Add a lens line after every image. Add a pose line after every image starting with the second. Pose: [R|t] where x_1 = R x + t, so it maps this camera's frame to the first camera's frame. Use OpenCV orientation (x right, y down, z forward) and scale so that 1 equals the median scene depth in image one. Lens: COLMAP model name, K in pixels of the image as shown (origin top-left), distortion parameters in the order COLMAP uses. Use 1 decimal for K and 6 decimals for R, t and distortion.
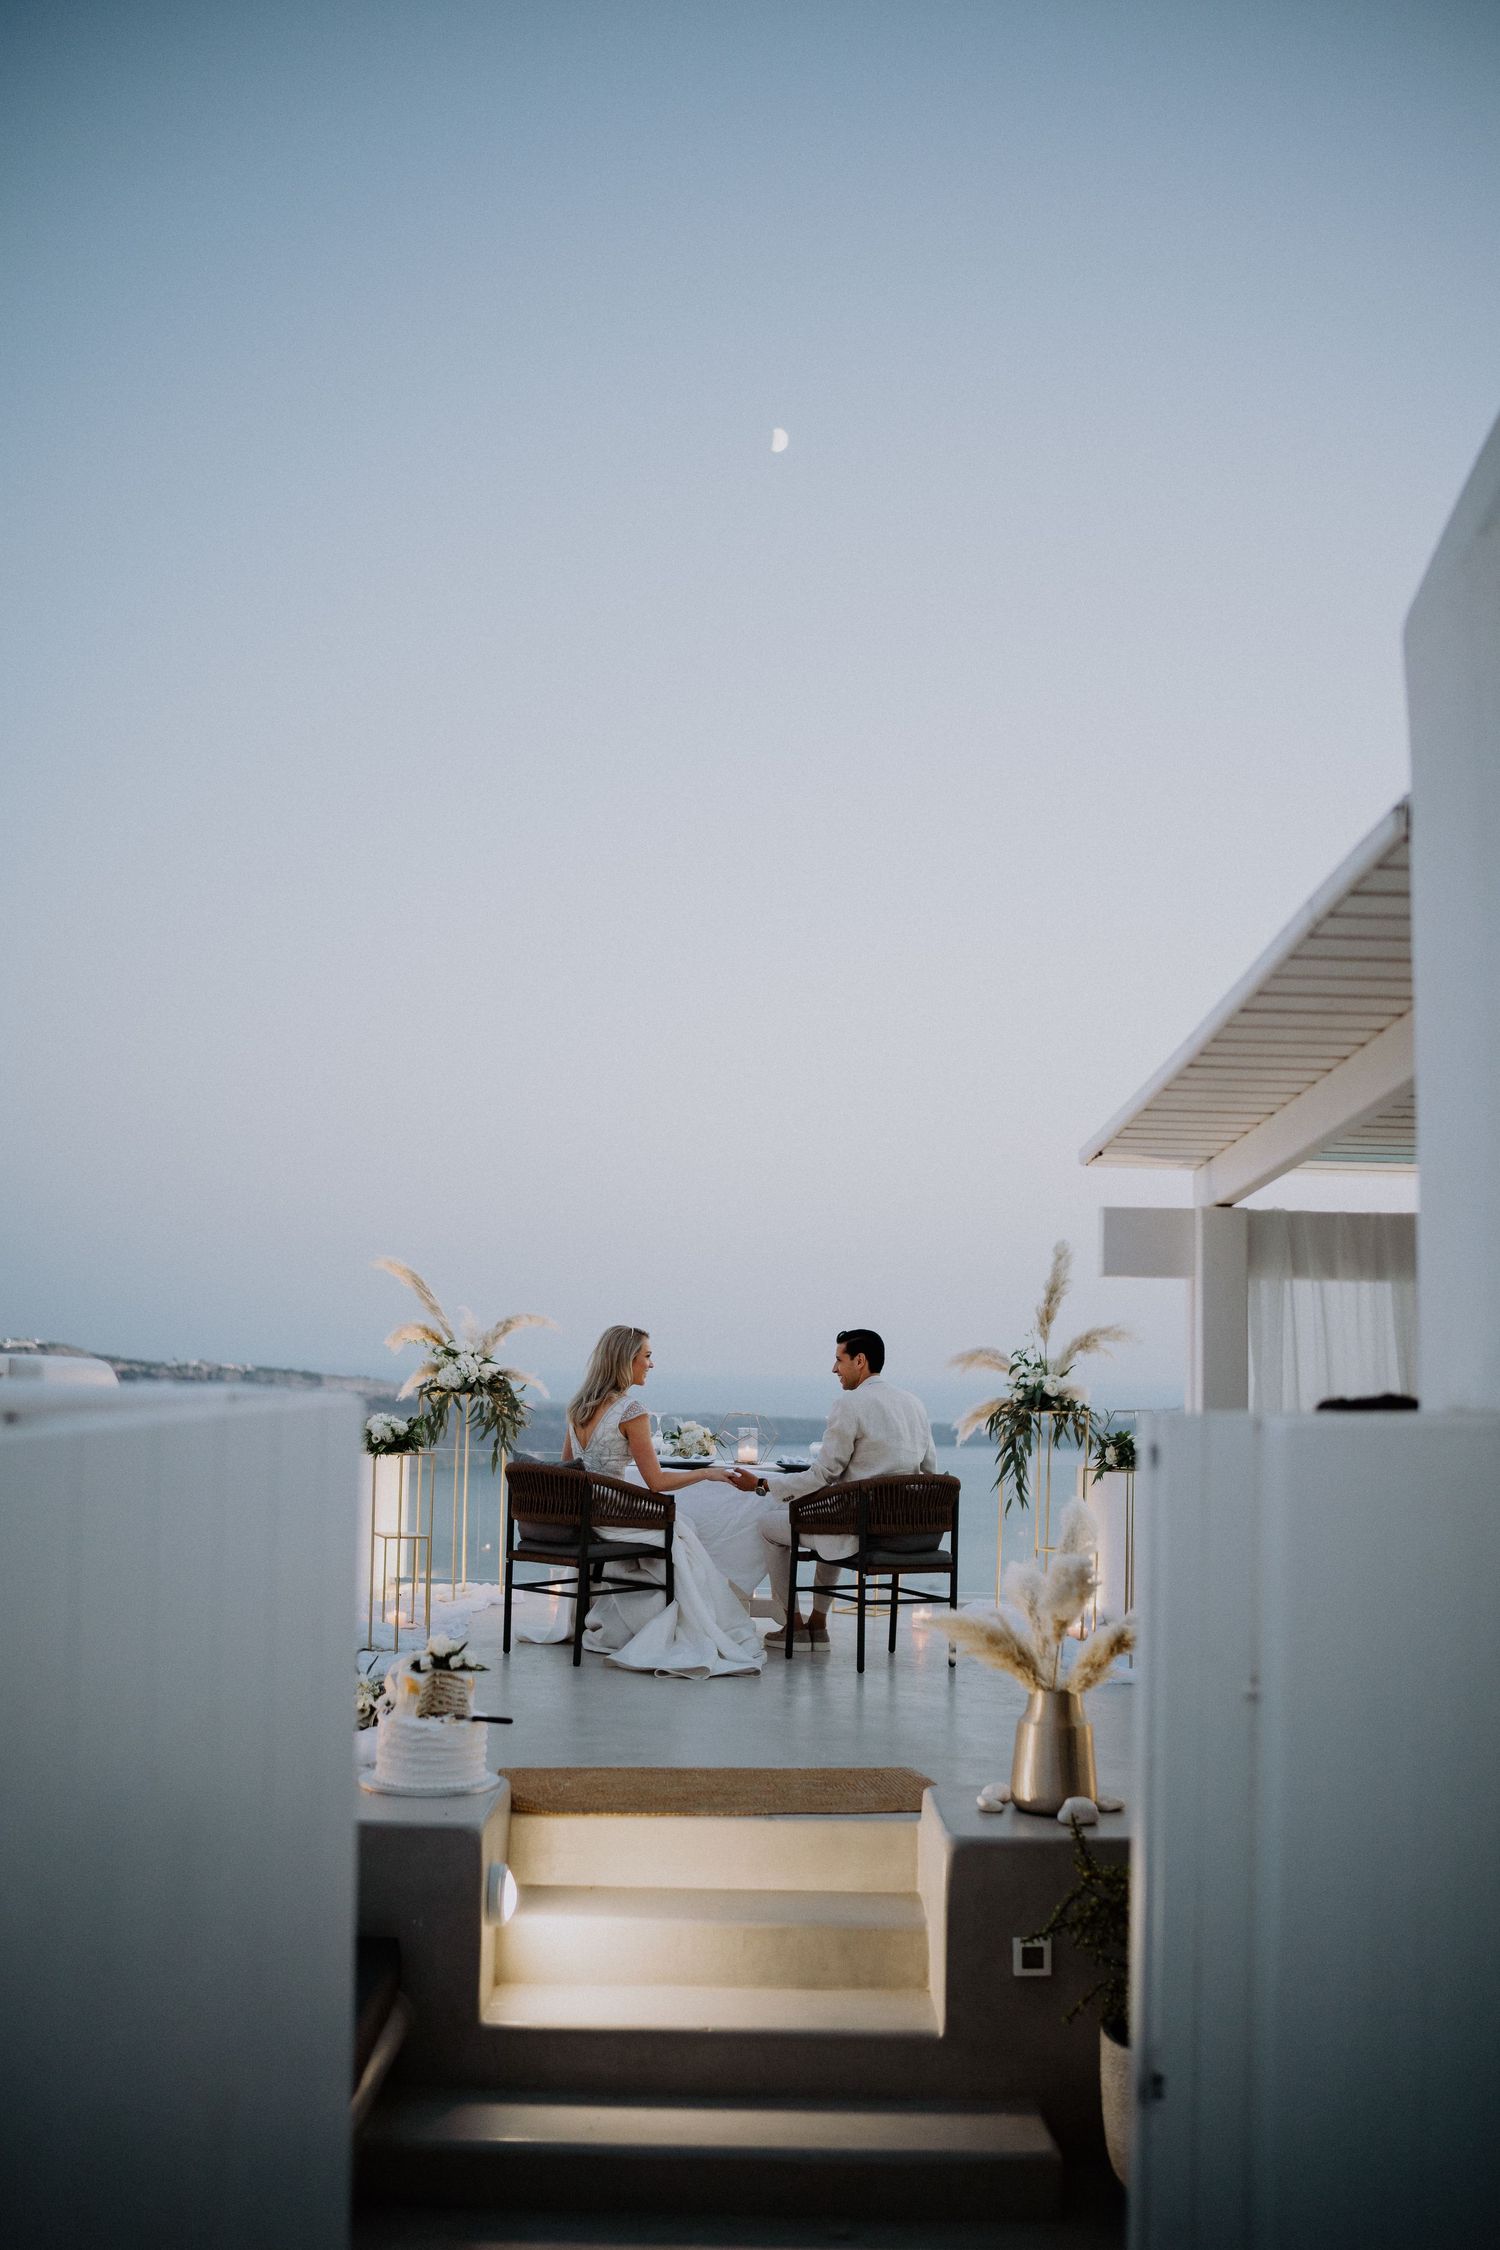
lens RADIAL K [[2136.0, 0, 742.3], [0, 2136.0, 1144.1], [0, 0, 1]] dist [-0.192759, 0.241871]
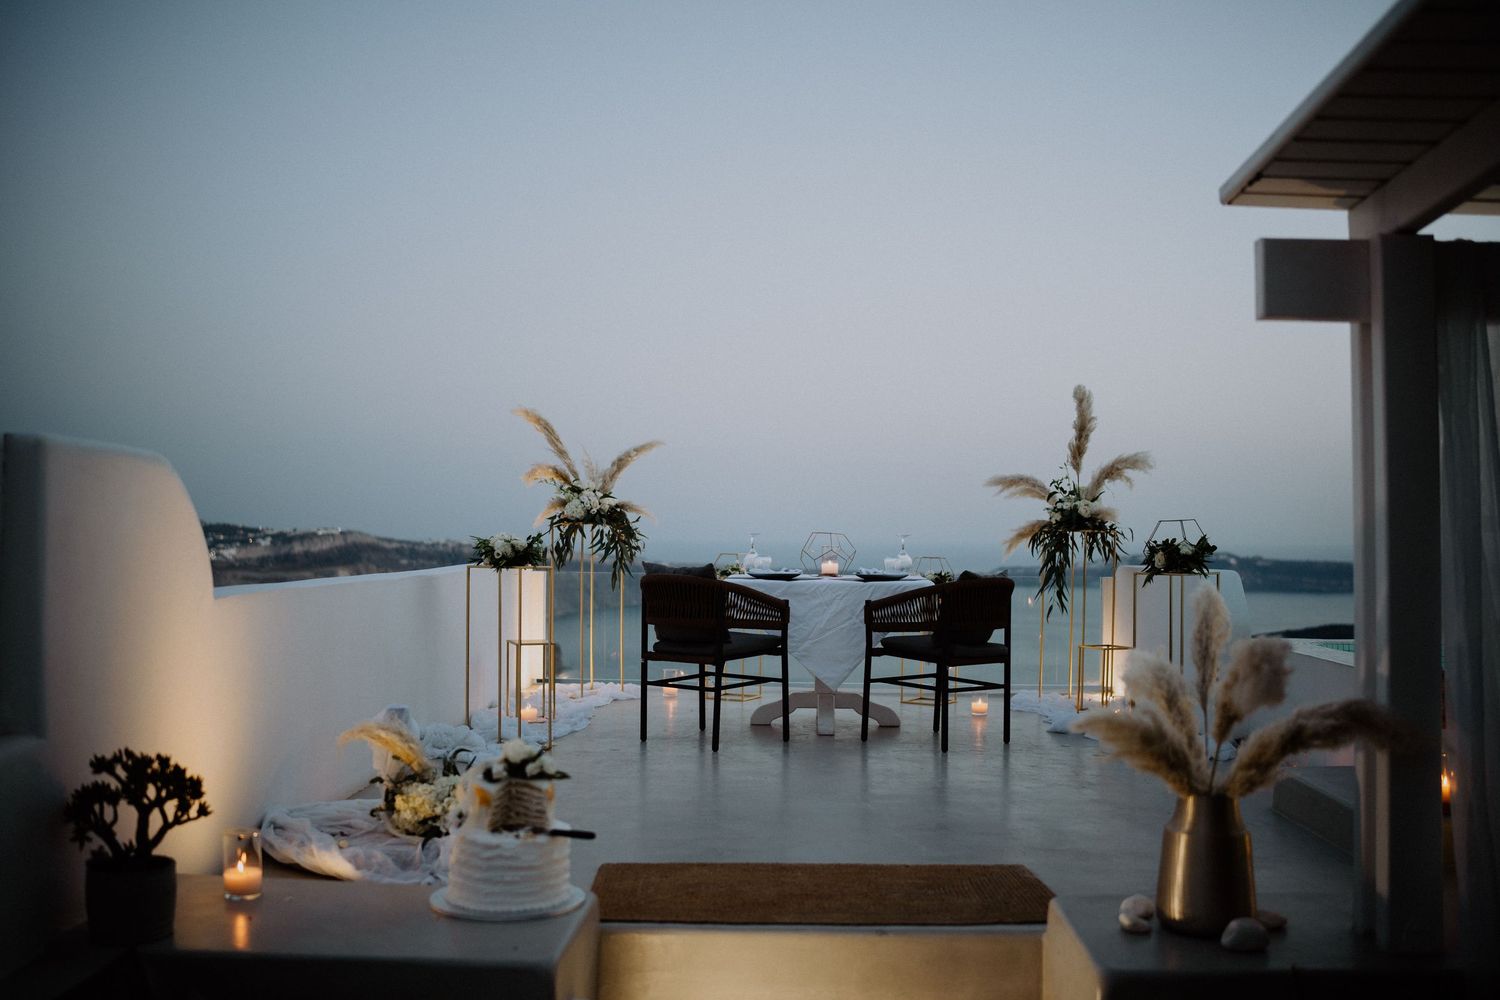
lens RADIAL K [[1424.0, 0, 750.0], [0, 1424.0, 500.0], [0, 0, 1]] dist [-0.192759, 0.241871]
pose [[0.999120, -0.016006, -0.038781, -0.009772], [0.018973, 0.996820, 0.077393, 0.046989], [0.037419, -0.078061, 0.996246, 0.224925]]
